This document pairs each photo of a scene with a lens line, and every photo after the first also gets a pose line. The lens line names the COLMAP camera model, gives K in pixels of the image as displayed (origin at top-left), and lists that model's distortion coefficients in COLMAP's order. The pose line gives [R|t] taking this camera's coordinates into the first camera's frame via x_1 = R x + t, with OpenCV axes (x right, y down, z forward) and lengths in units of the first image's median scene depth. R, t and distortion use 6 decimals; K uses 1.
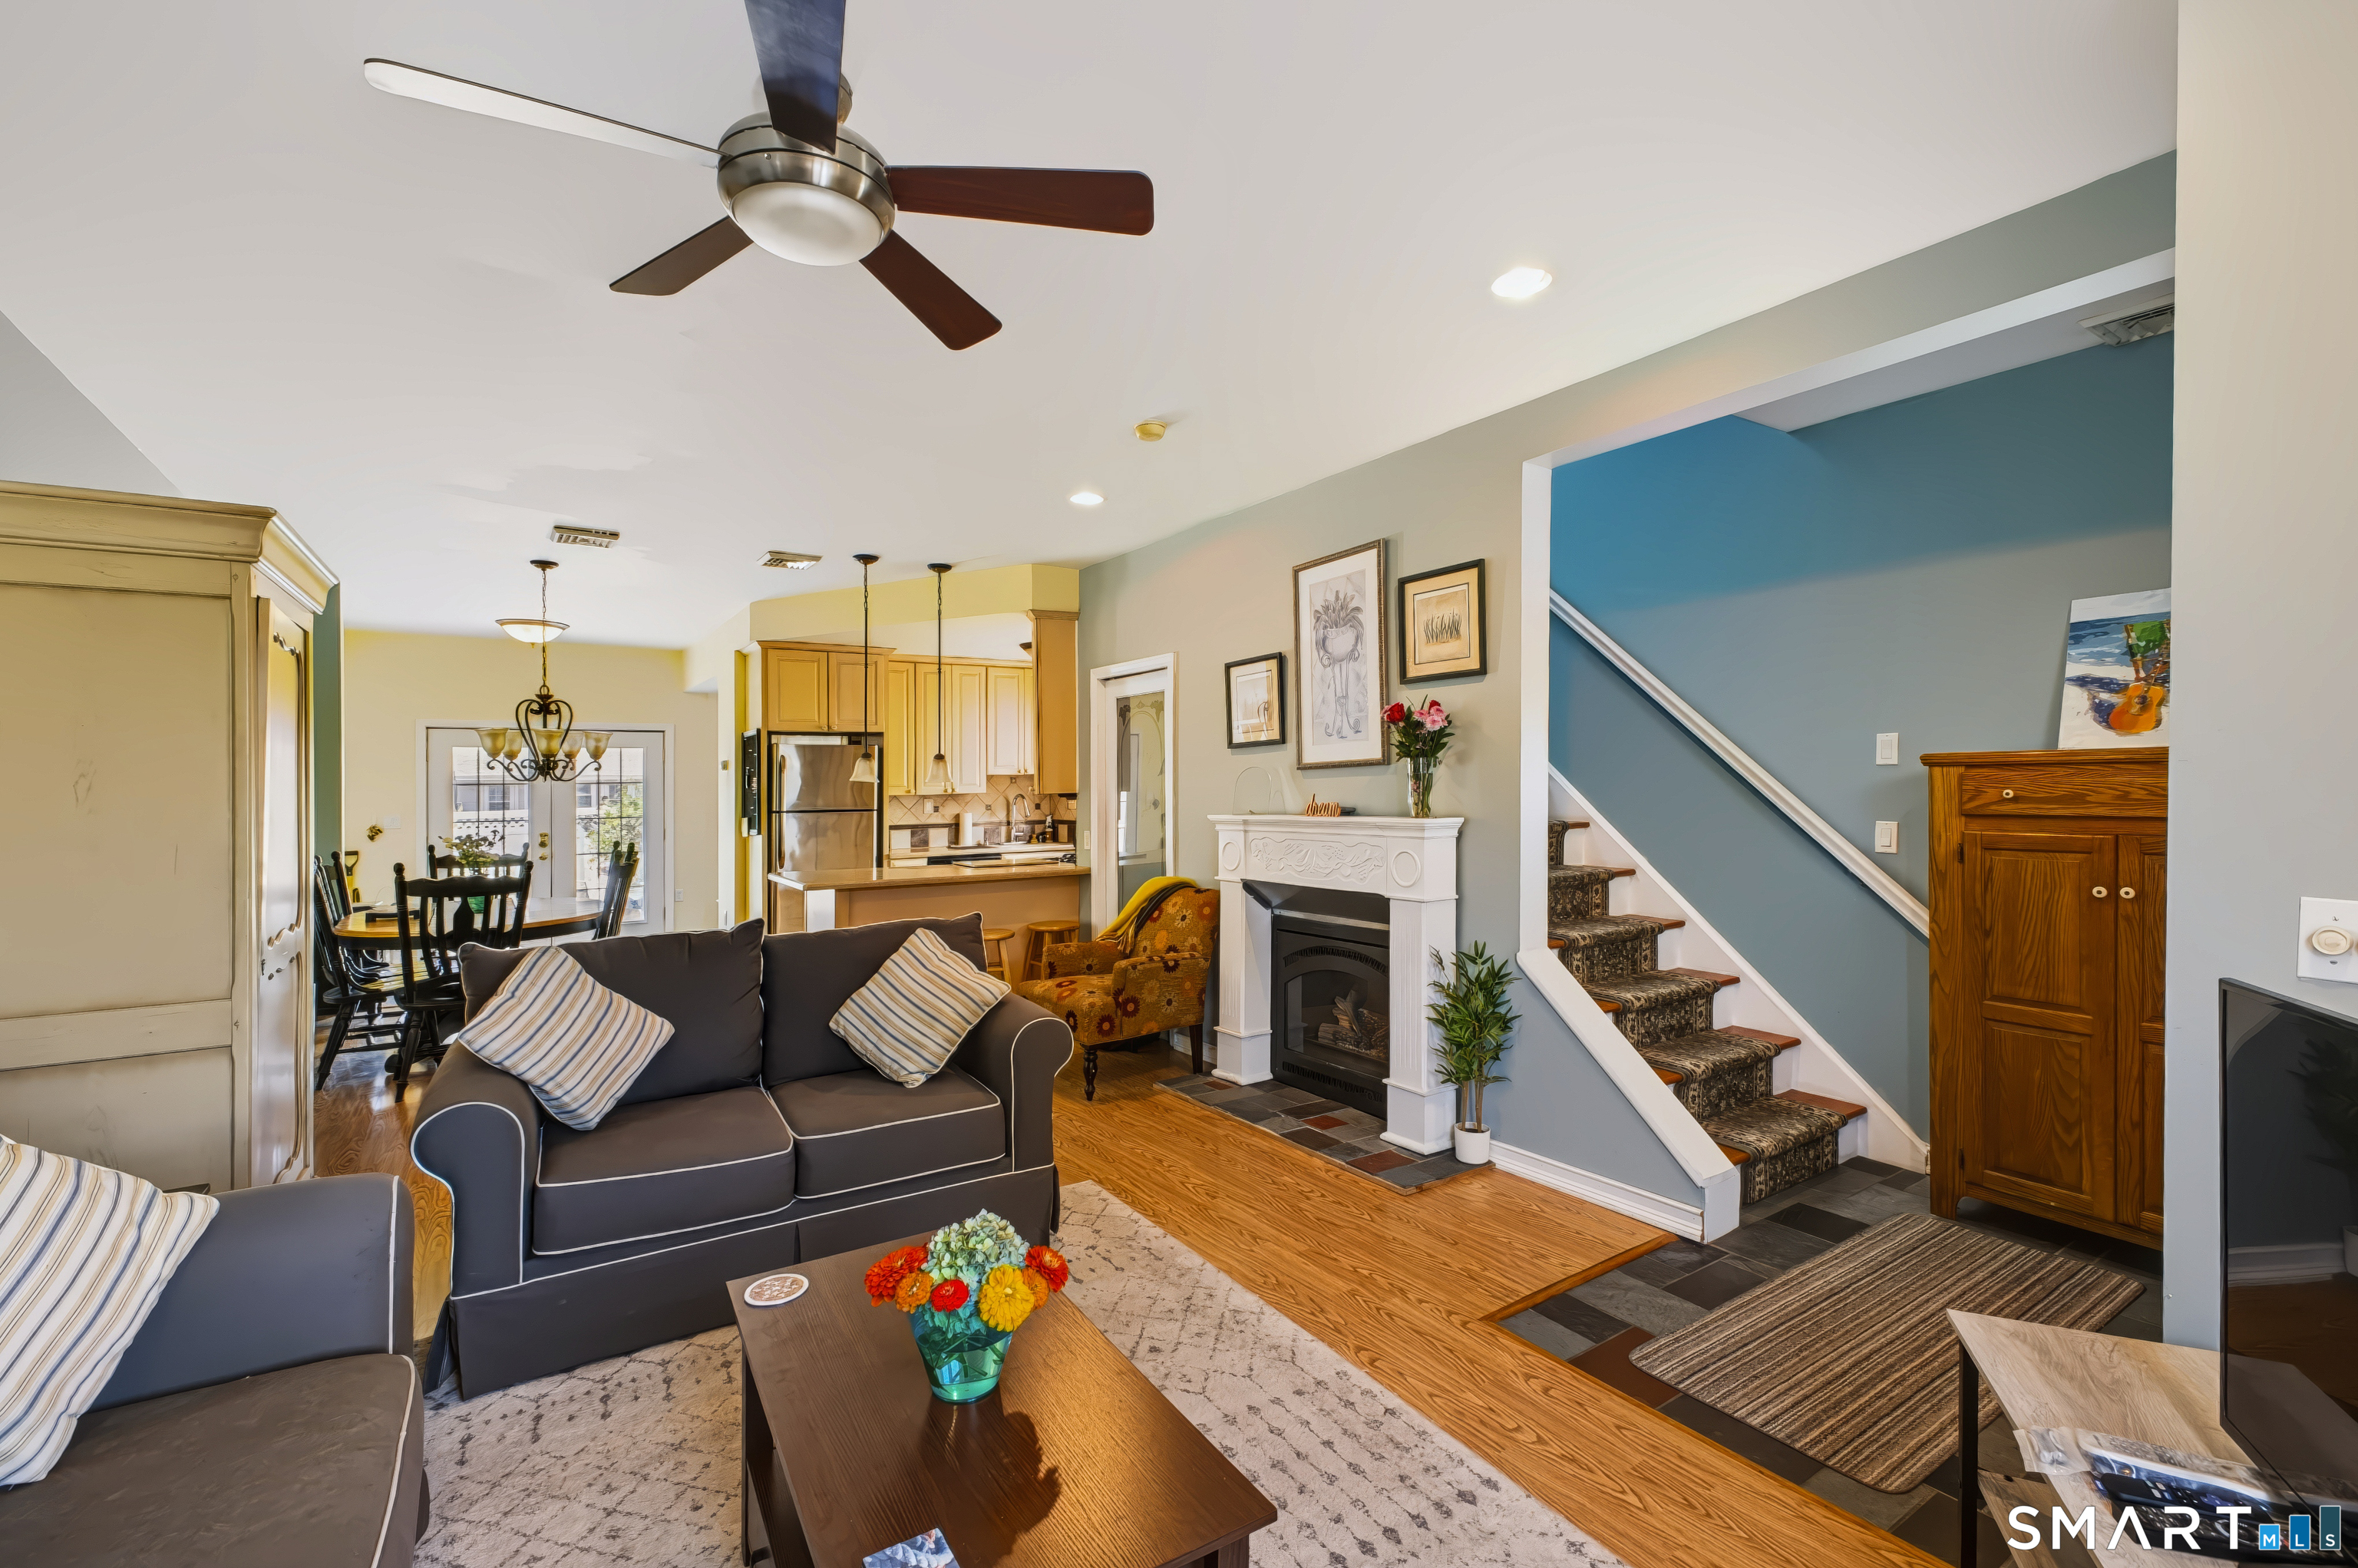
lens RADIAL K [[1028.5, 0, 1167.4], [0, 1028.5, 781.9], [0, 0, 1]] dist [0.012860, -0.004964]
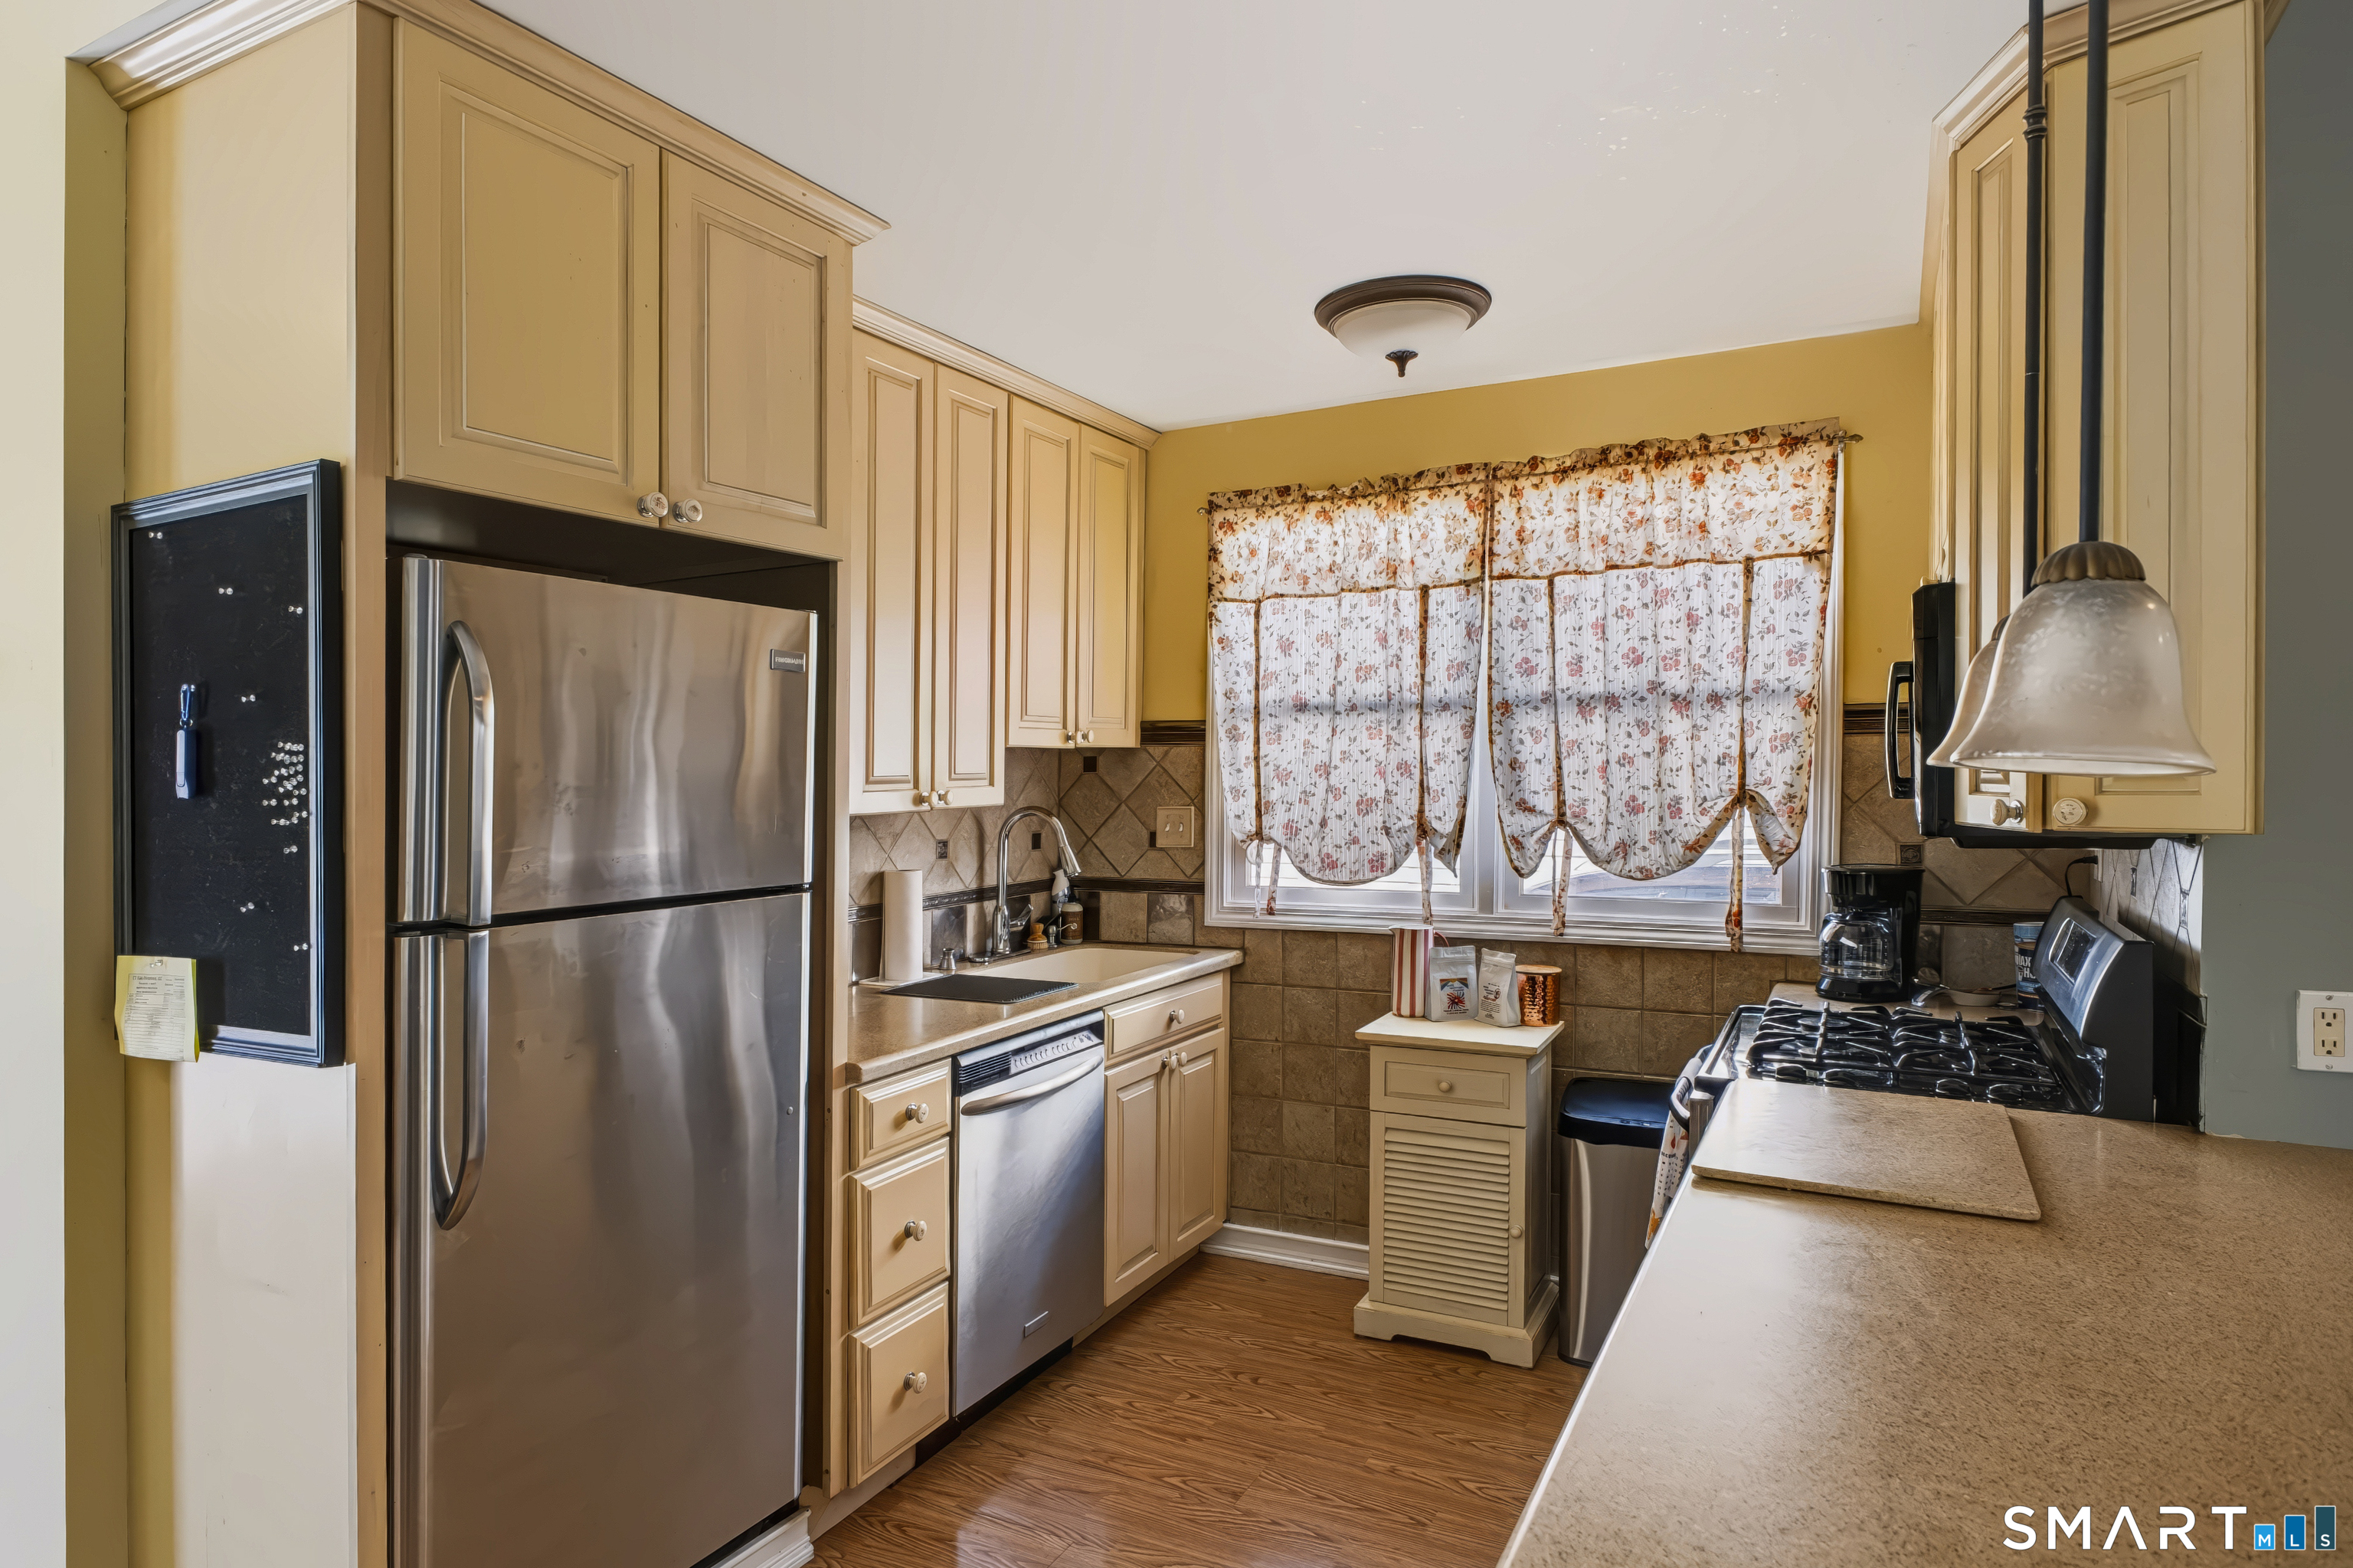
lens RADIAL K [[1346.0, 0, 1165.1], [0, 1346.0, 774.7], [0, 0, 1]] dist [0.000947, -0.003576]
pose [[0.875804, 0.005601, 0.482634, -0.621339], [-0.008732, 0.999953, 0.004241, -0.000332], [-0.482587, -0.007929, 0.875812, 1.183352]]
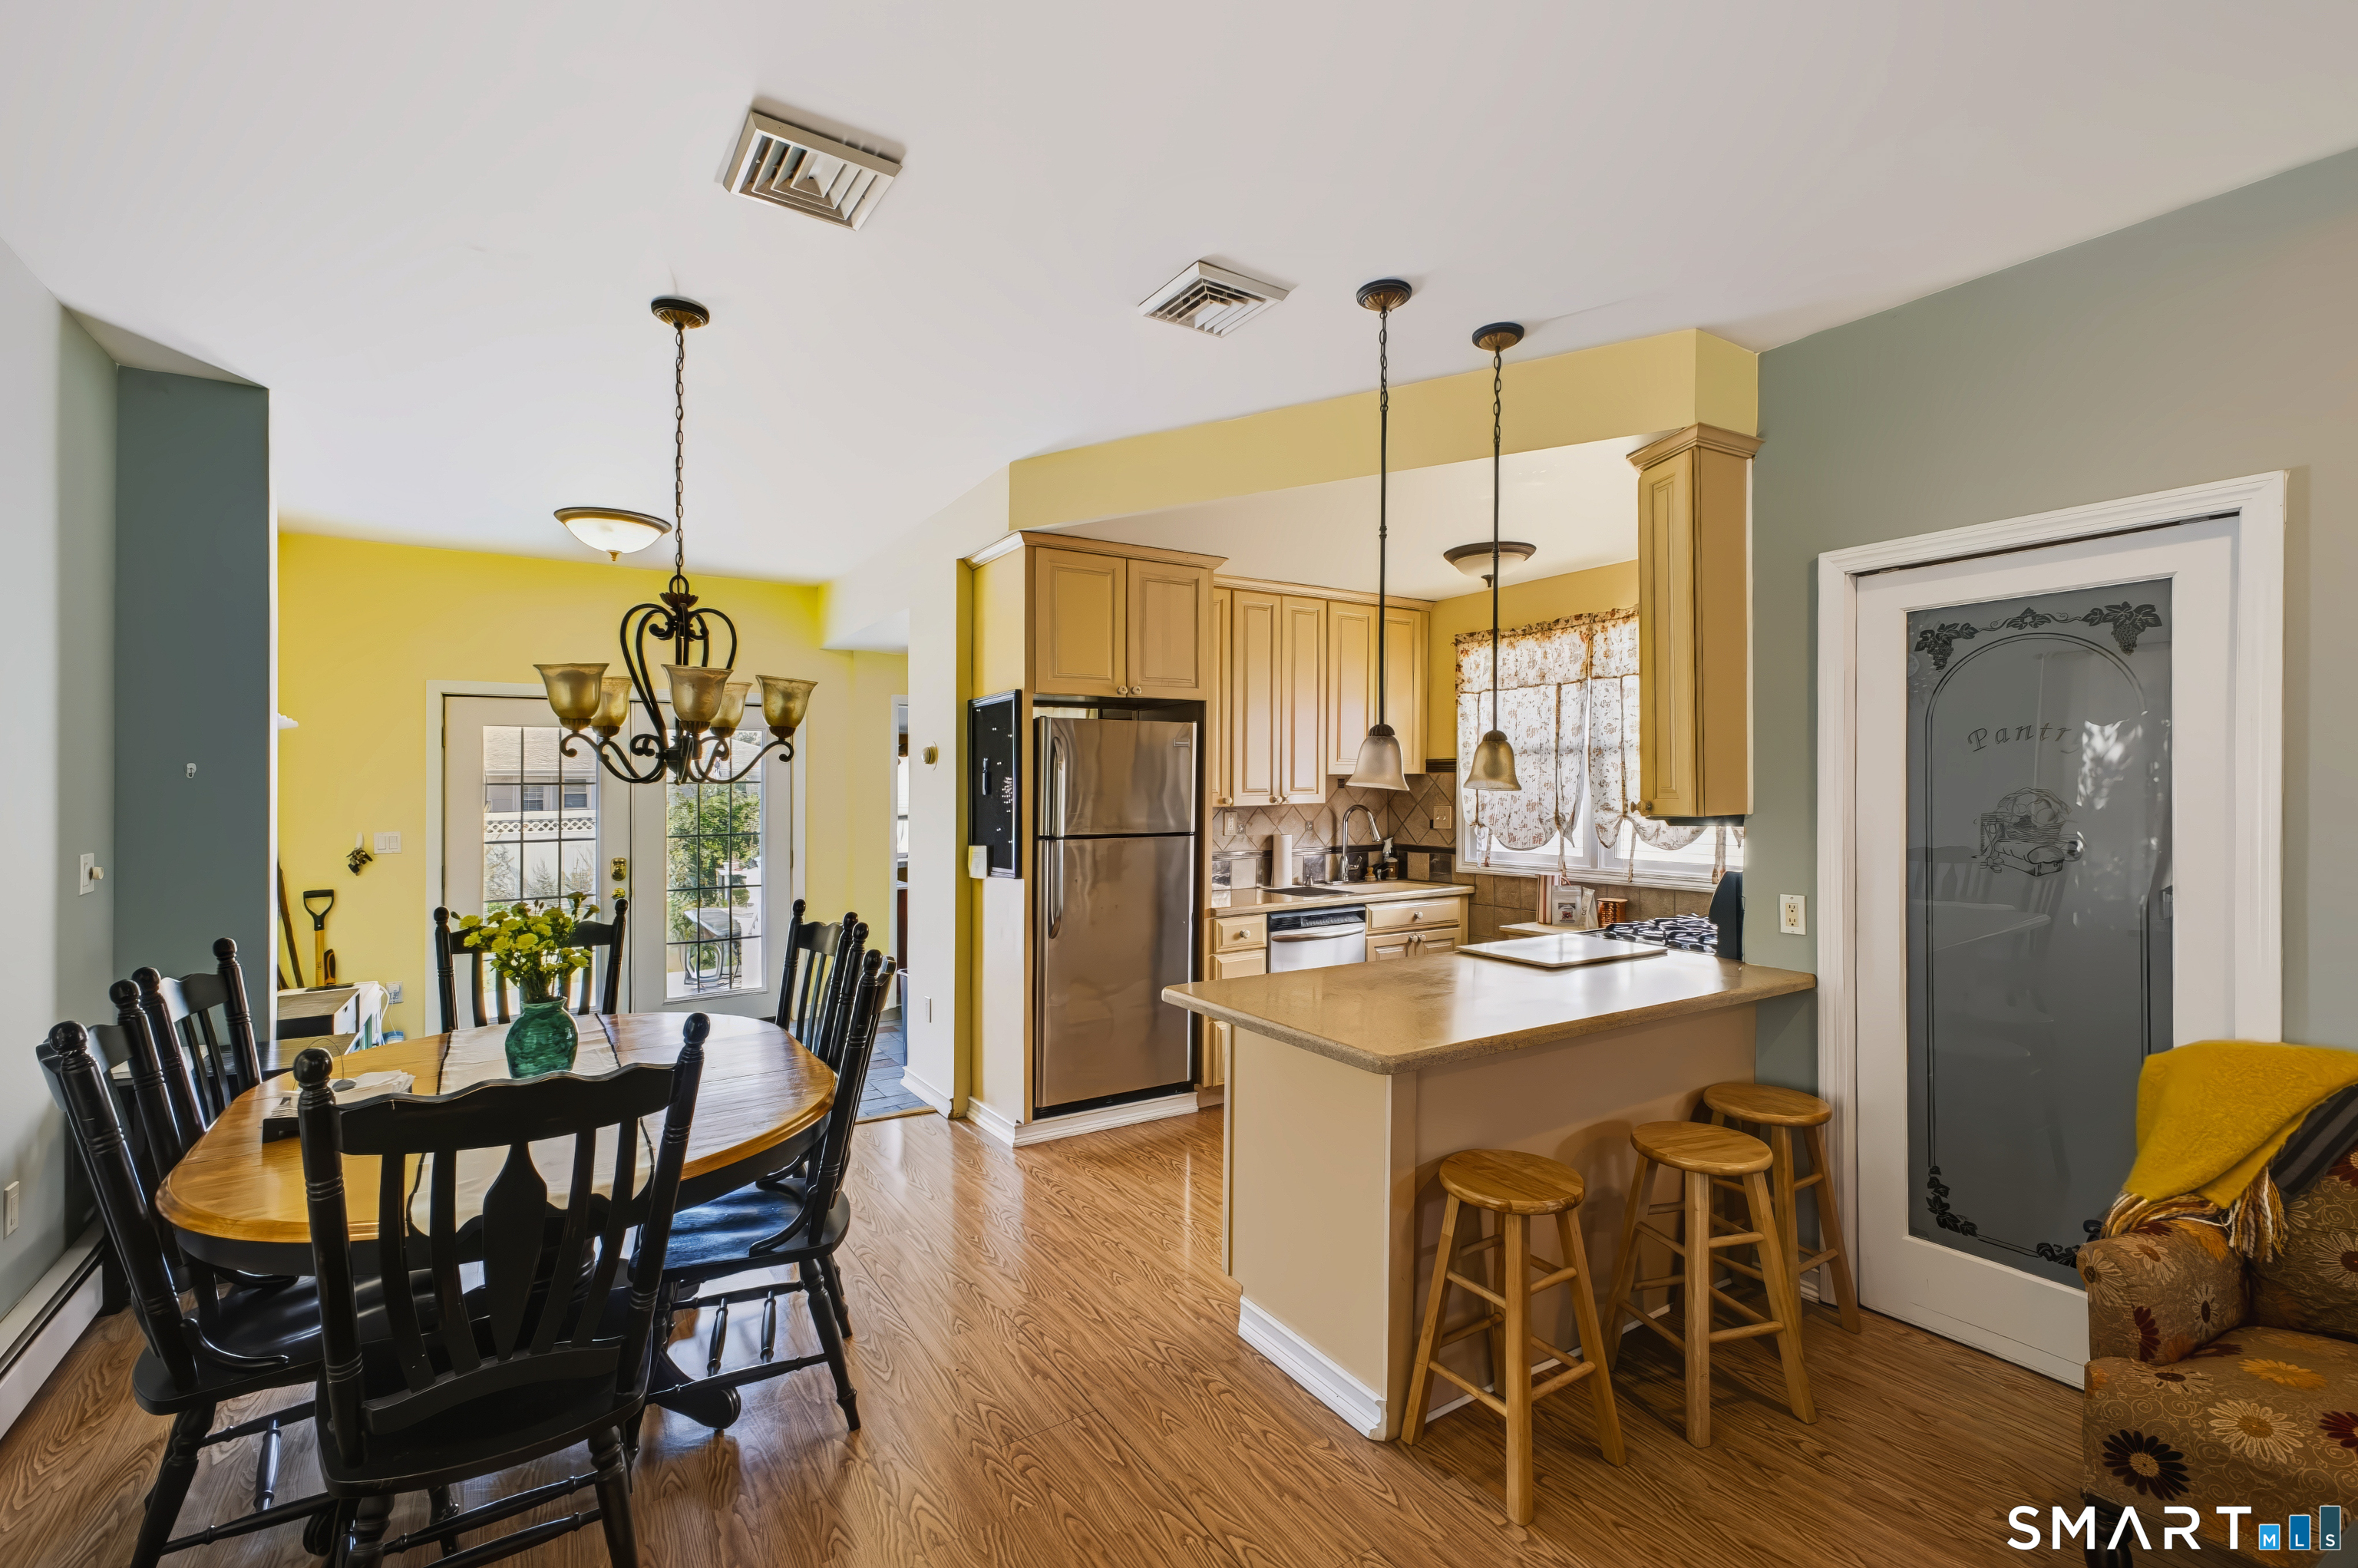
lens RADIAL K [[1028.5, 0, 1173.6], [0, 1028.5, 782.9], [0, 0, 1]] dist [0.012860, -0.004964]
pose [[0.999846, 0.007646, -0.015800, -0.490060], [-0.007600, 0.999967, 0.002946, -0.005046], [0.015822, -0.002826, 0.999871, 0.708106]]
